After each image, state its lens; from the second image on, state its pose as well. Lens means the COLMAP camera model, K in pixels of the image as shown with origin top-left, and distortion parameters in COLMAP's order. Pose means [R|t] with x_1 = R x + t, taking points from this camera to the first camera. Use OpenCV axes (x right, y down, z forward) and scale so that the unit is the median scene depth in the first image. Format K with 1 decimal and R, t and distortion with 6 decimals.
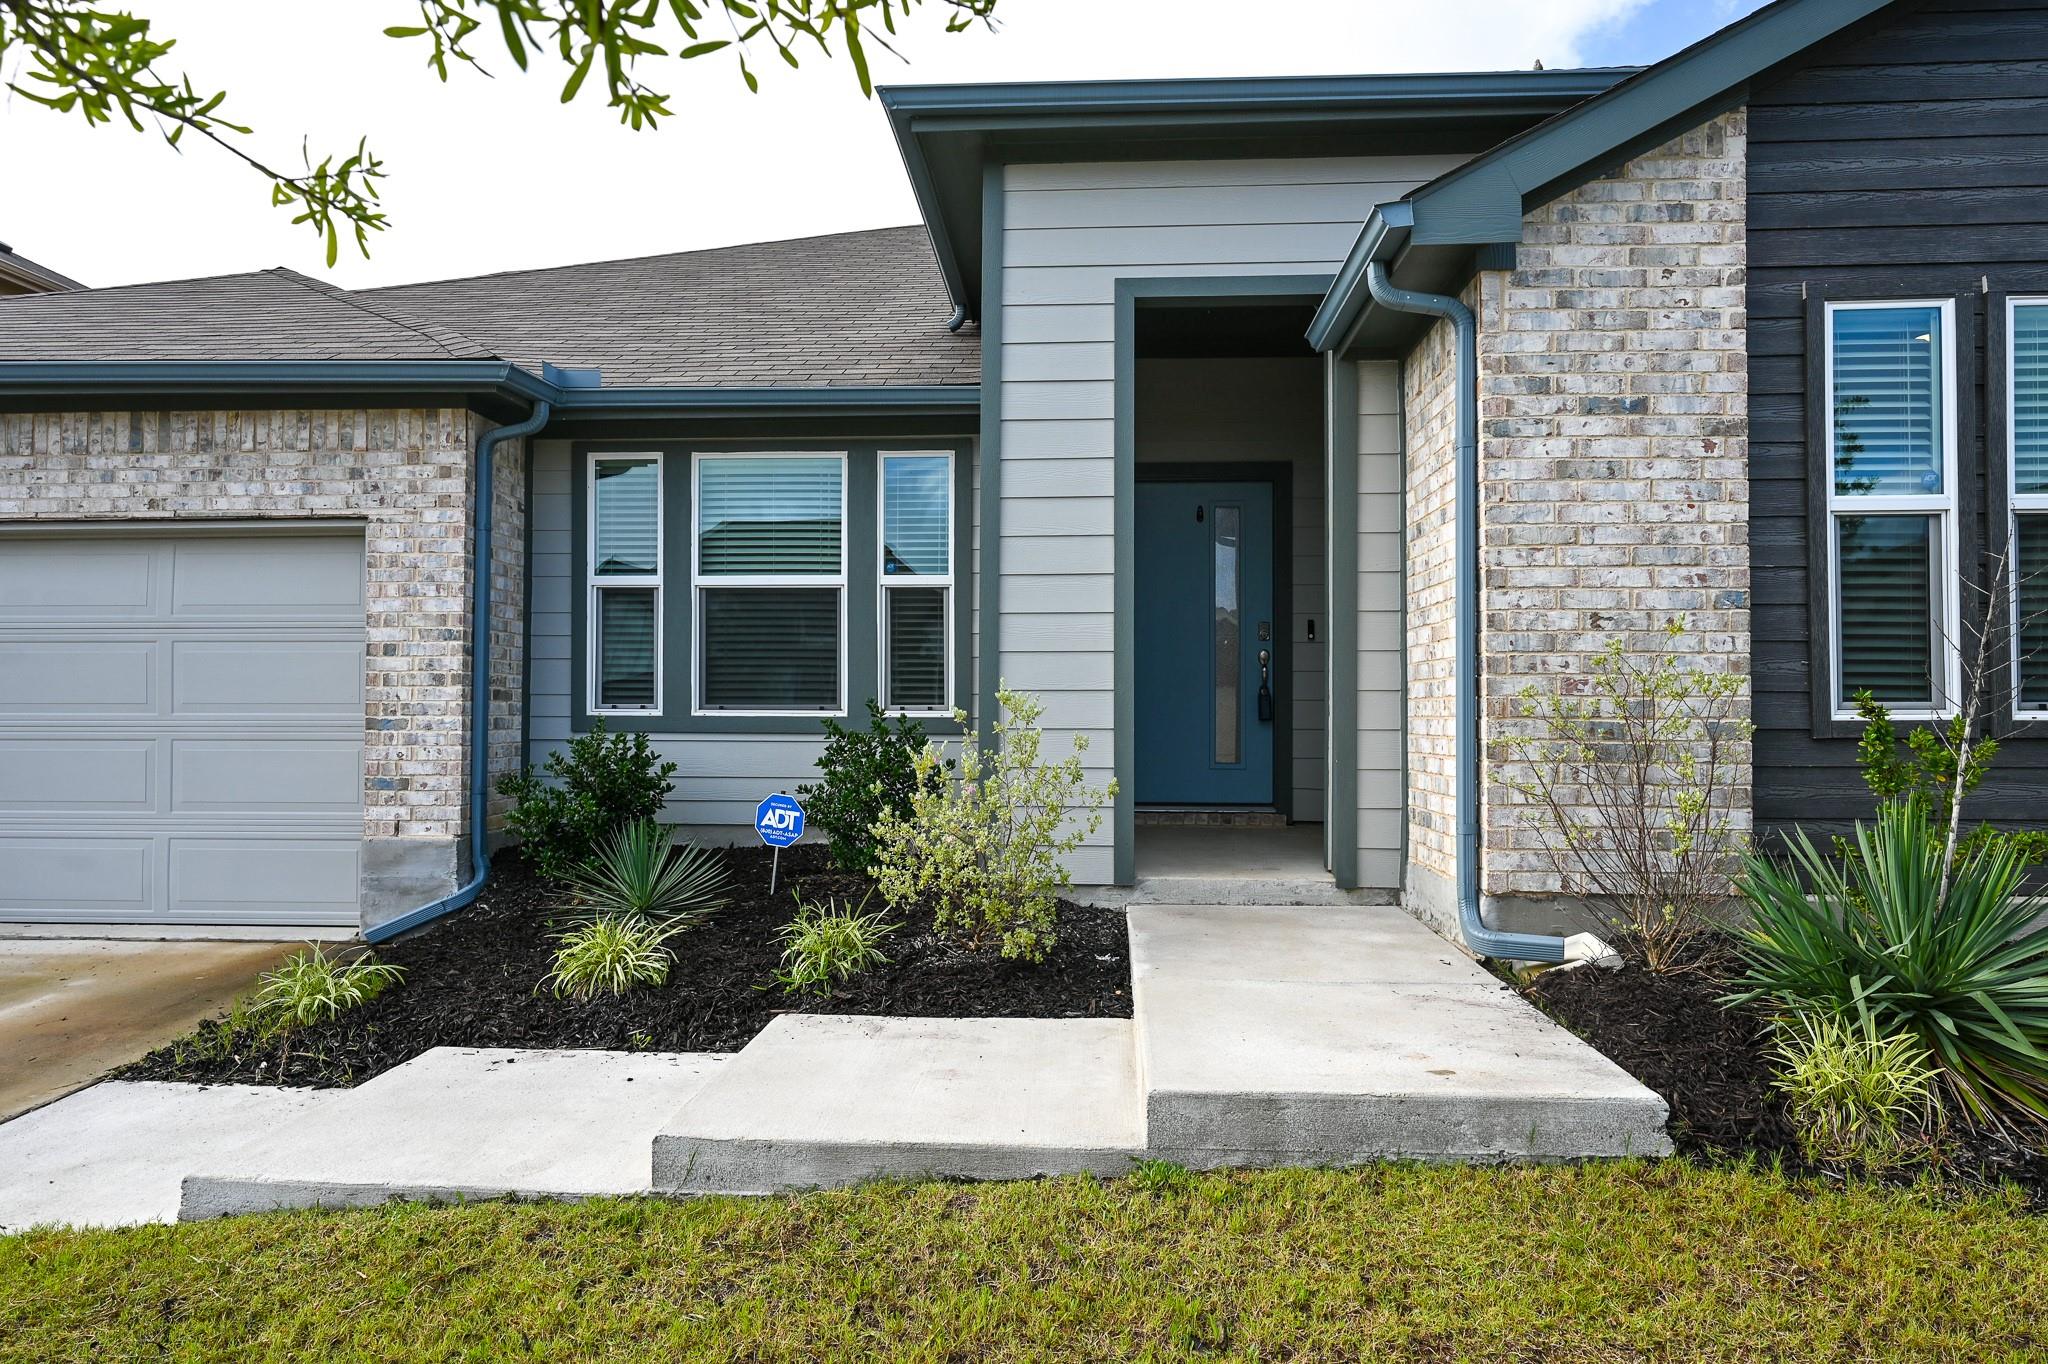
lens RADIAL K [[1137.9, 0, 1024.0], [0, 1137.9, 682.0], [0, 0, 1]] dist [0.023445, 0.000216]
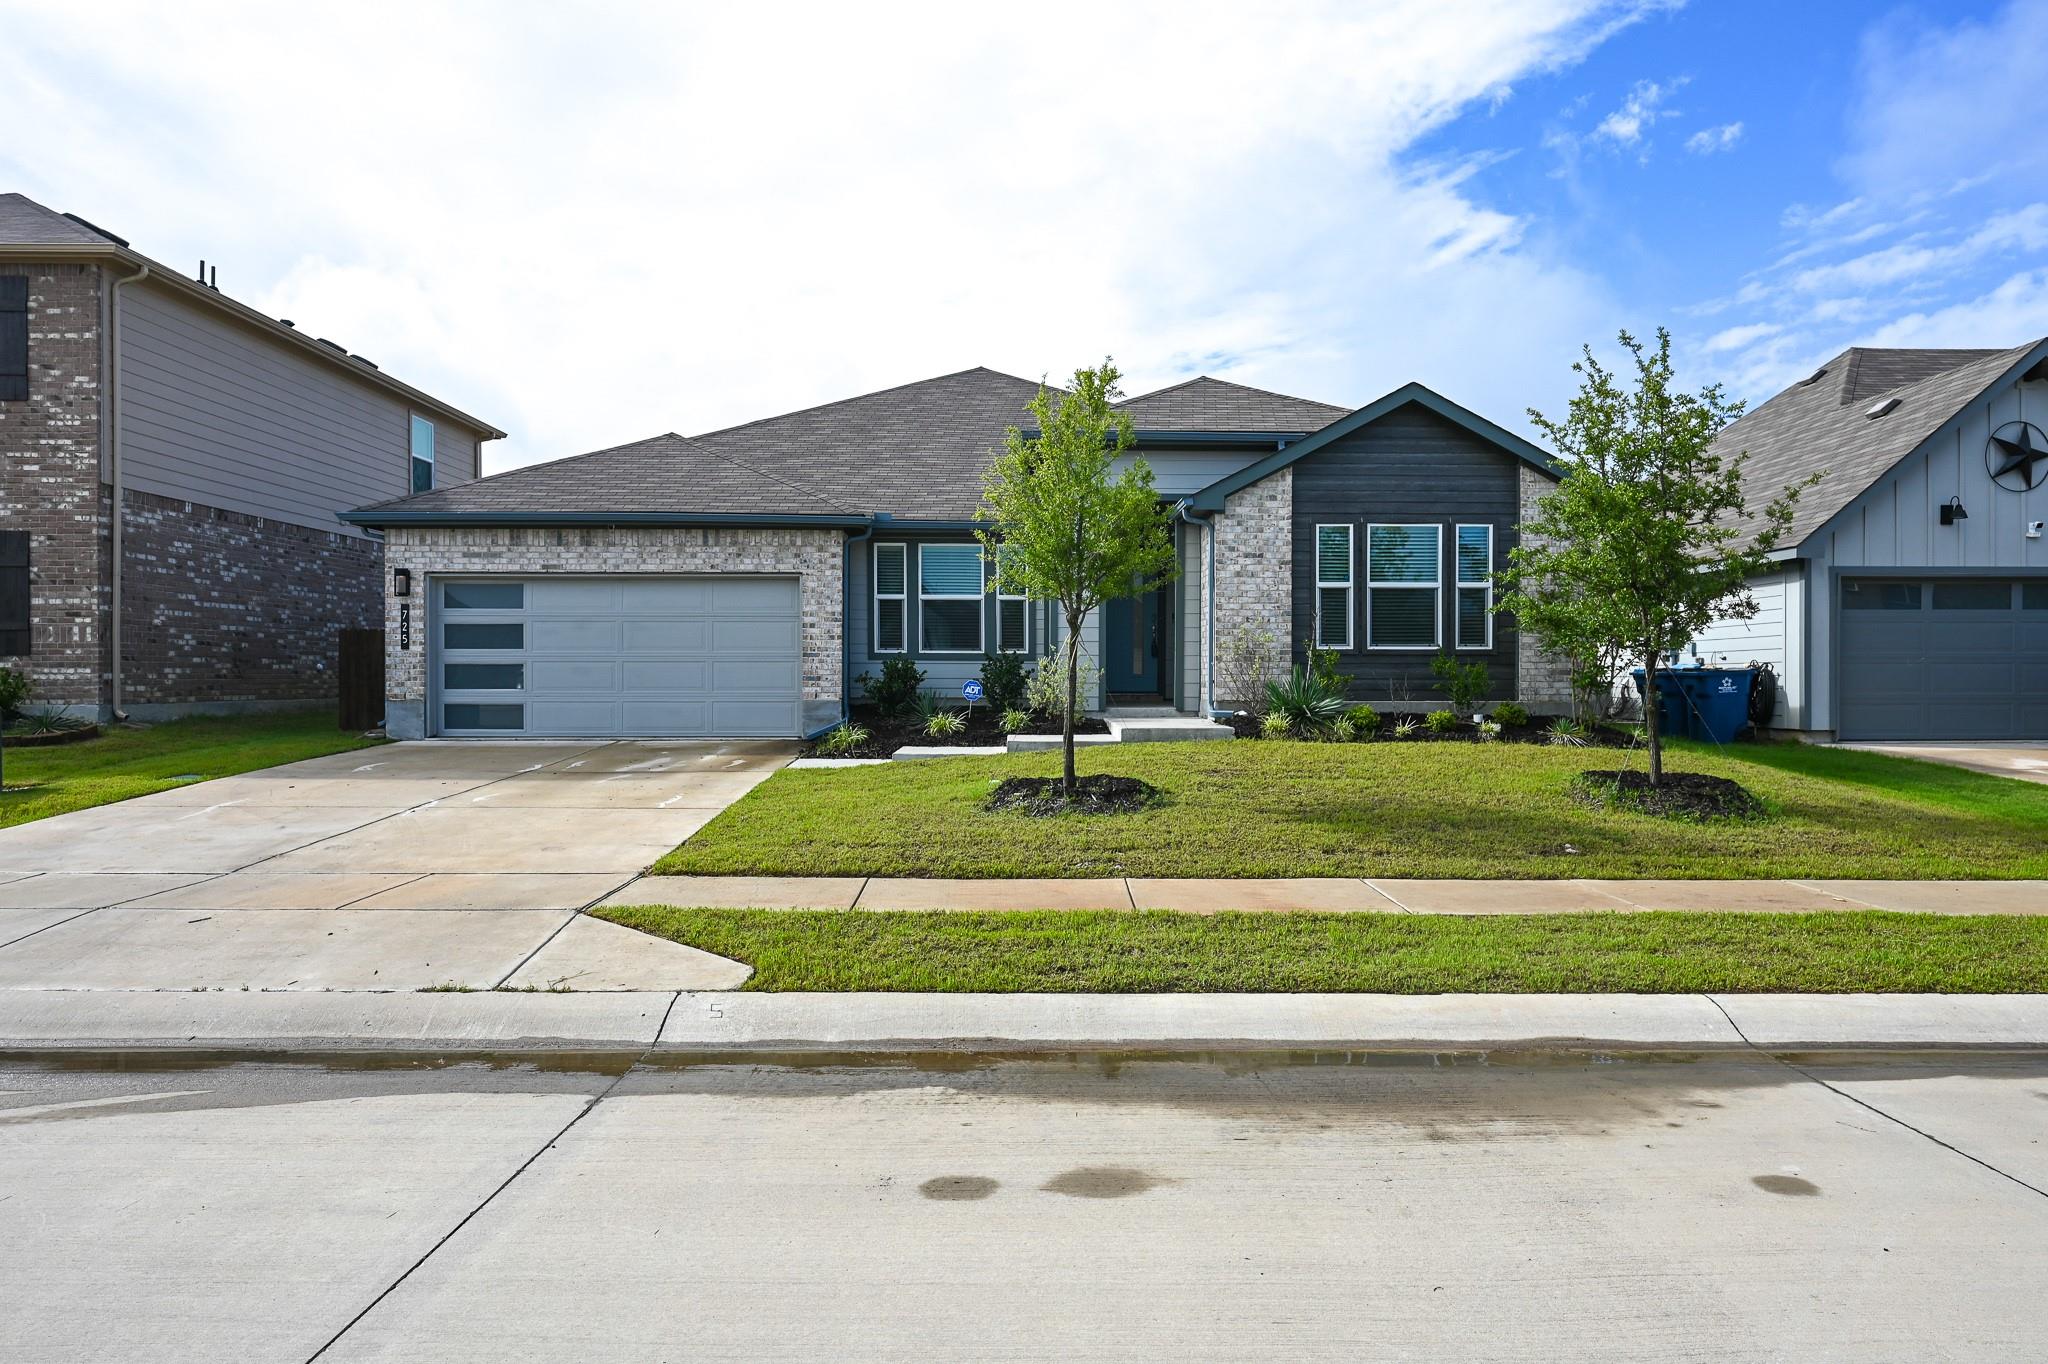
lens RADIAL K [[1137.9, 0, 1024.0], [0, 1137.9, 682.0], [0, 0, 1]] dist [0.023445, 0.000216]
pose [[0.996987, -0.000197, 0.077563, -0.283402], [-0.001906, 0.999633, 0.027034, 0.027960], [-0.077539, -0.027100, 0.996621, -1.564354]]
